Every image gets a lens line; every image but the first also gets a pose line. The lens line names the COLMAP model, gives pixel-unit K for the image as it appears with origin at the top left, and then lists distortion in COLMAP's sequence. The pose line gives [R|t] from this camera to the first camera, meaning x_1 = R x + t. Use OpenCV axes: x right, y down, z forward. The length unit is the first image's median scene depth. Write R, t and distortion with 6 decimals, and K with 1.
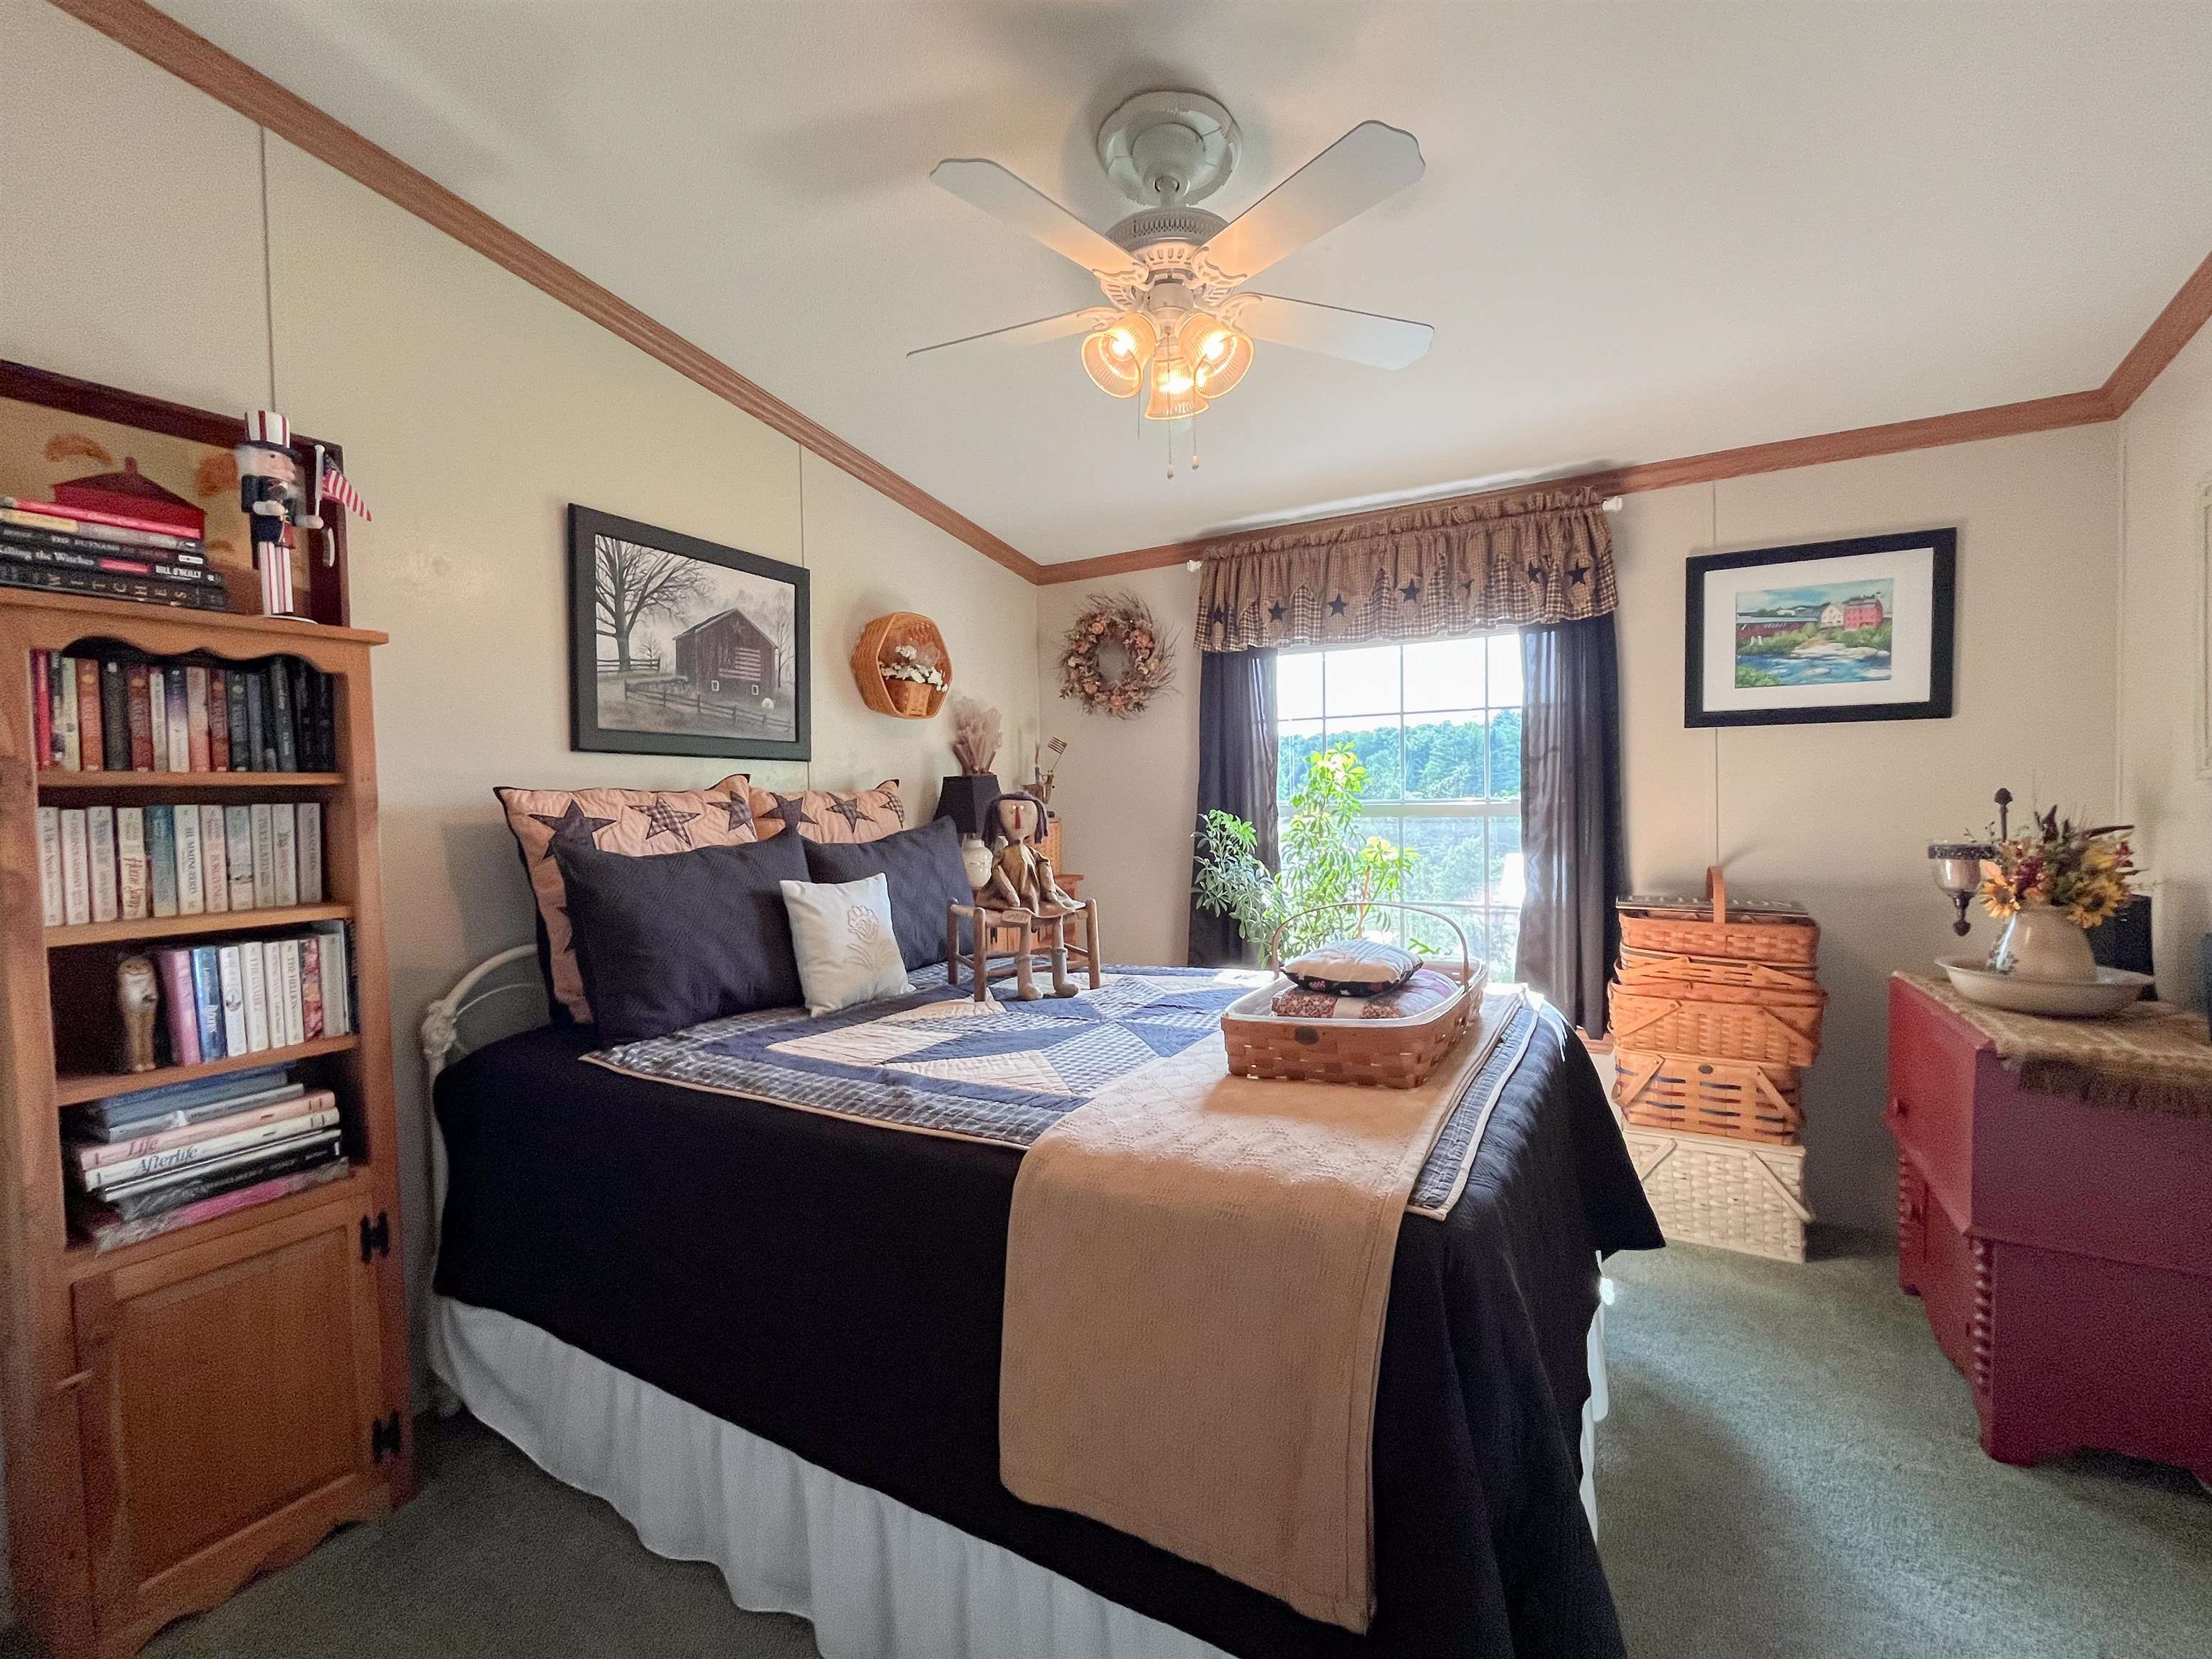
lens RADIAL K [[947.7, 0, 1096.9], [0, 947.7, 829.6], [0, 0, 1]] dist [-0.002823, -0.000095]
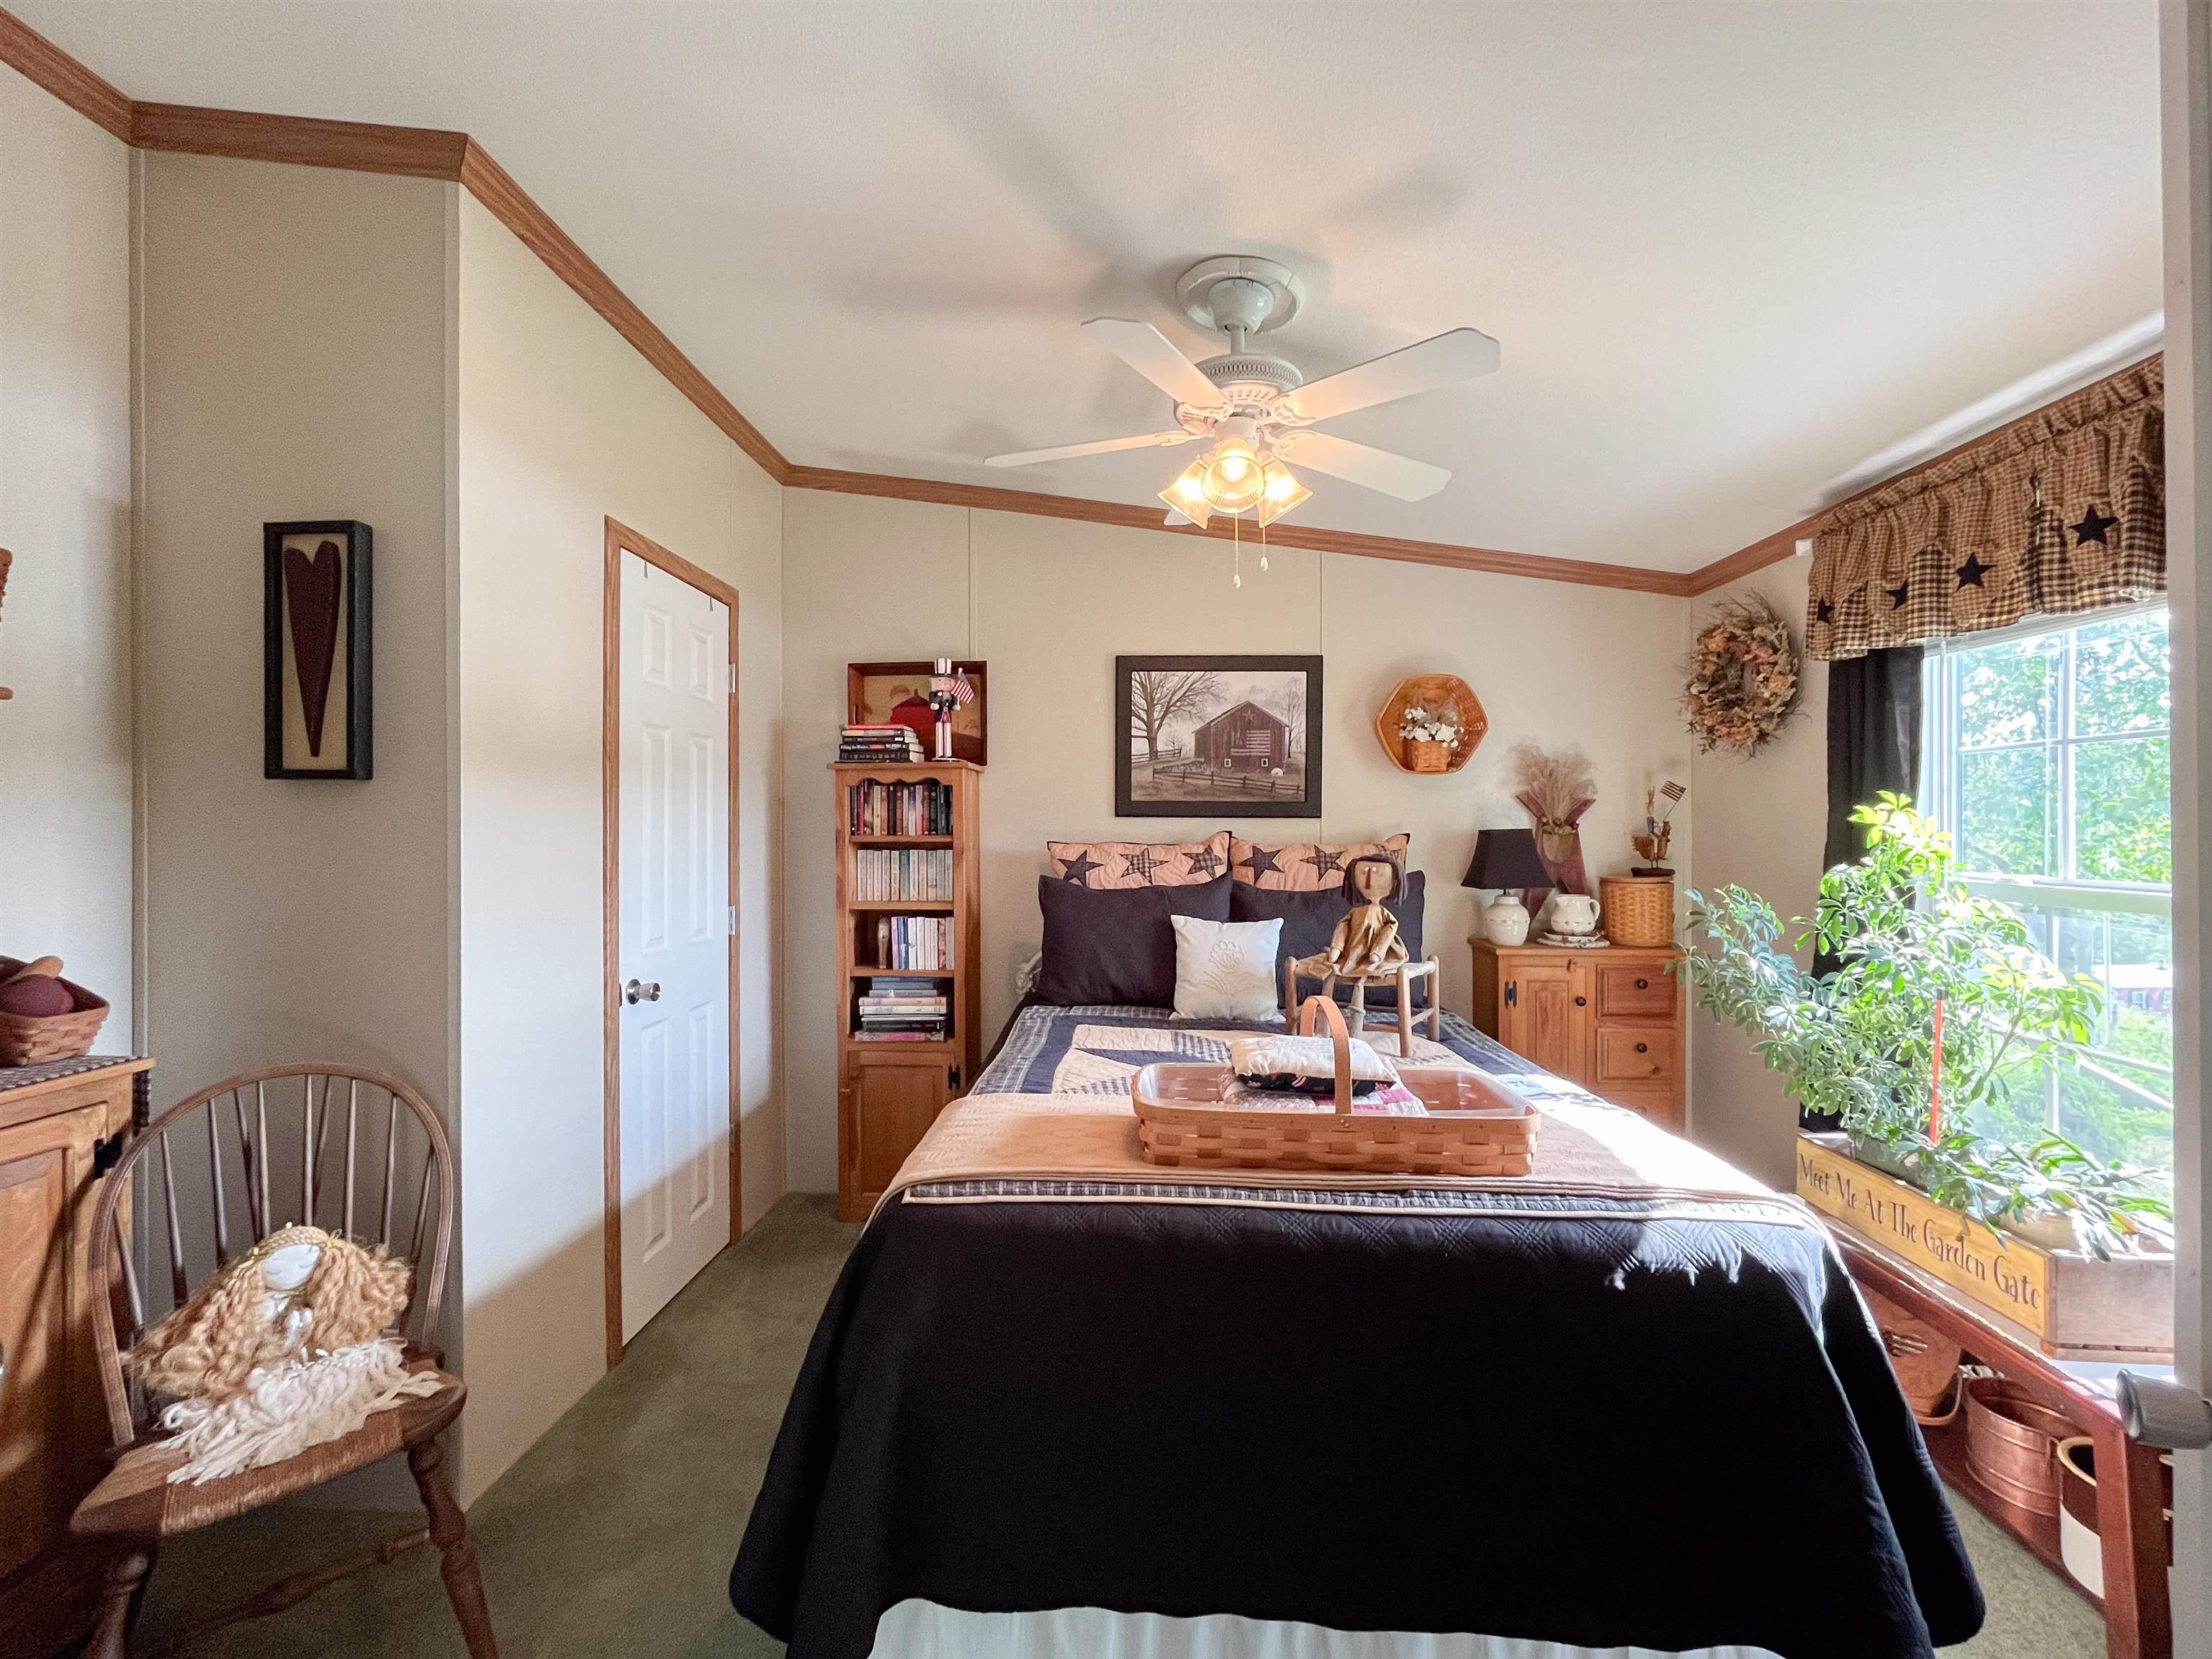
lens RADIAL K [[947.7, 0, 1094.7], [0, 947.7, 829.1], [0, 0, 1]] dist [-0.002823, -0.000095]
pose [[0.440149, 0.020595, -0.897688, 0.787251], [-0.035480, 0.999355, 0.005531, -0.068324], [0.897223, 0.029416, 0.440596, 0.288481]]
